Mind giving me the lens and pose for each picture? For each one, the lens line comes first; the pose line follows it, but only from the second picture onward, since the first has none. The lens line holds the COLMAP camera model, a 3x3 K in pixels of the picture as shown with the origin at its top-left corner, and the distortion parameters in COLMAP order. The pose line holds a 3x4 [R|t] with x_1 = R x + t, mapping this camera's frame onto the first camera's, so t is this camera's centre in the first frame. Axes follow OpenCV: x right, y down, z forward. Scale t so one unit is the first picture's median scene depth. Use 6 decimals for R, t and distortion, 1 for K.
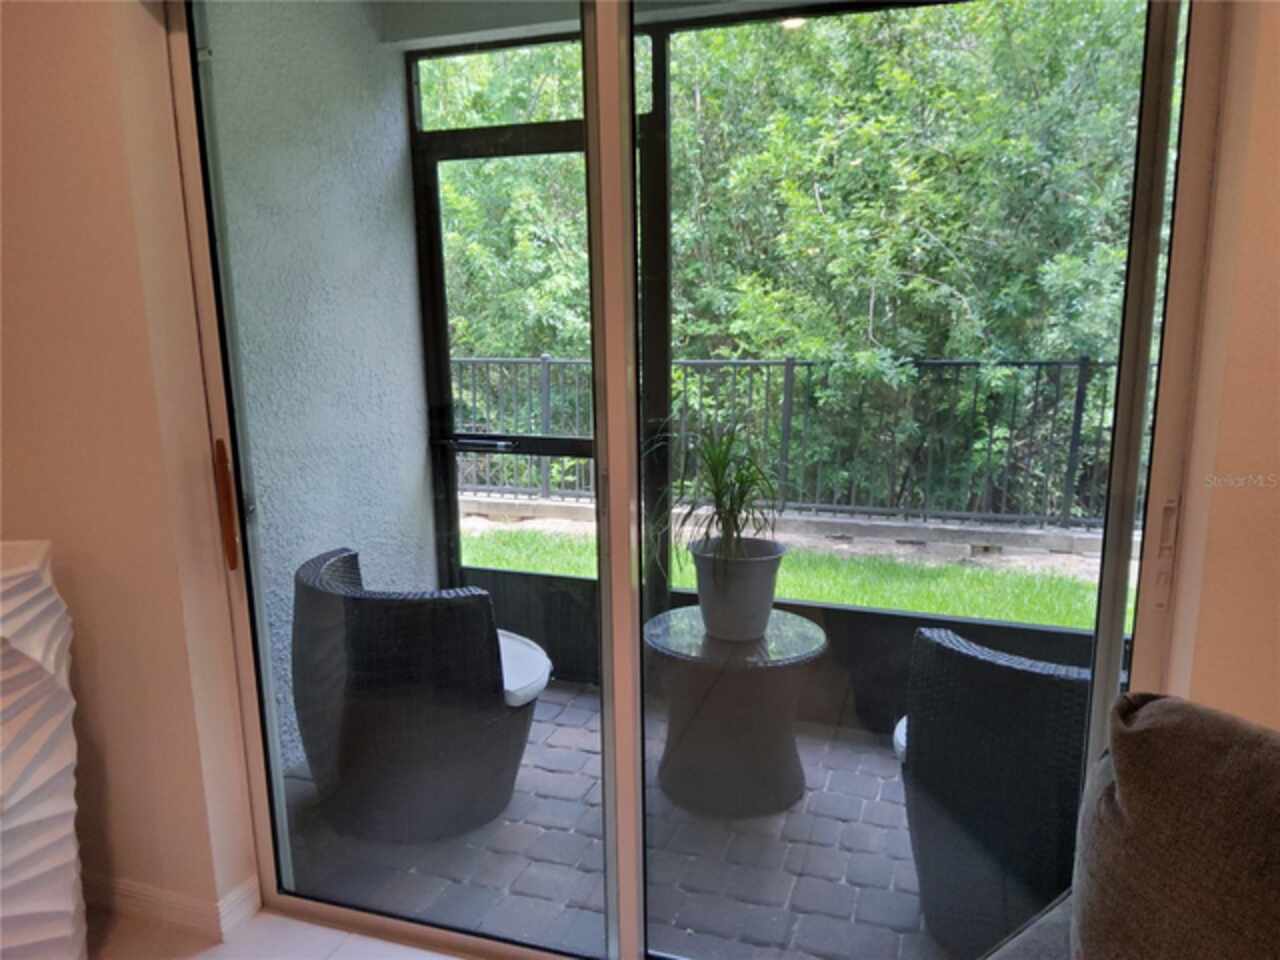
lens RADIAL K [[973.4, 0, 637.7], [0, 973.4, 495.2], [0, 0, 1]] dist [0.080369, -0.177922]
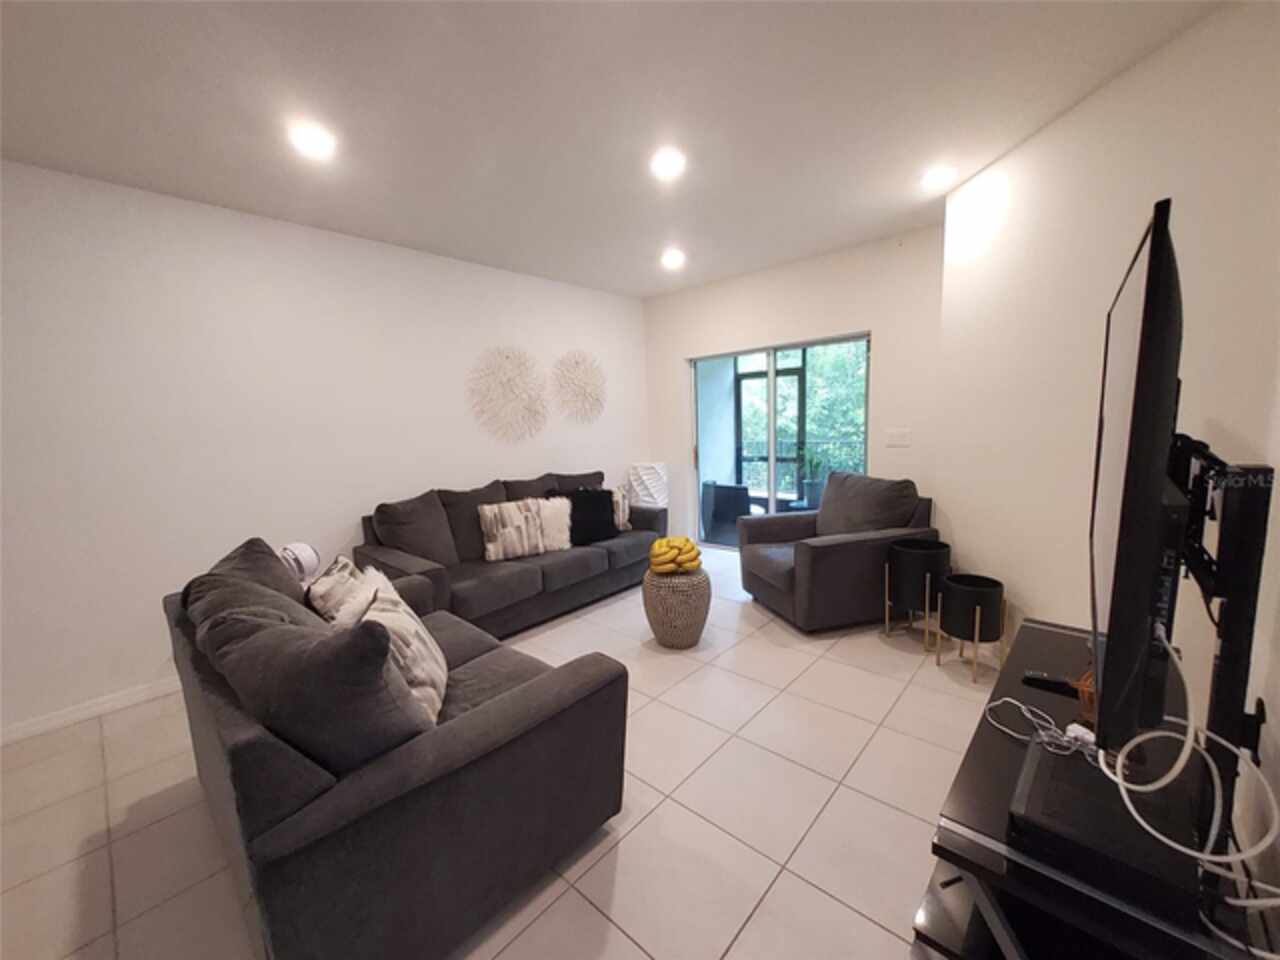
lens RADIAL K [[505.6, 0, 650.7], [0, 505.6, 494.6], [0, 0, 1]] dist [-0.000002, -0.000015]
pose [[0.927661, 0.037383, -0.371548, 0.172937], [-0.058280, 0.997278, -0.045169, 0.163453], [0.368848, 0.063555, 0.927314, -0.744824]]
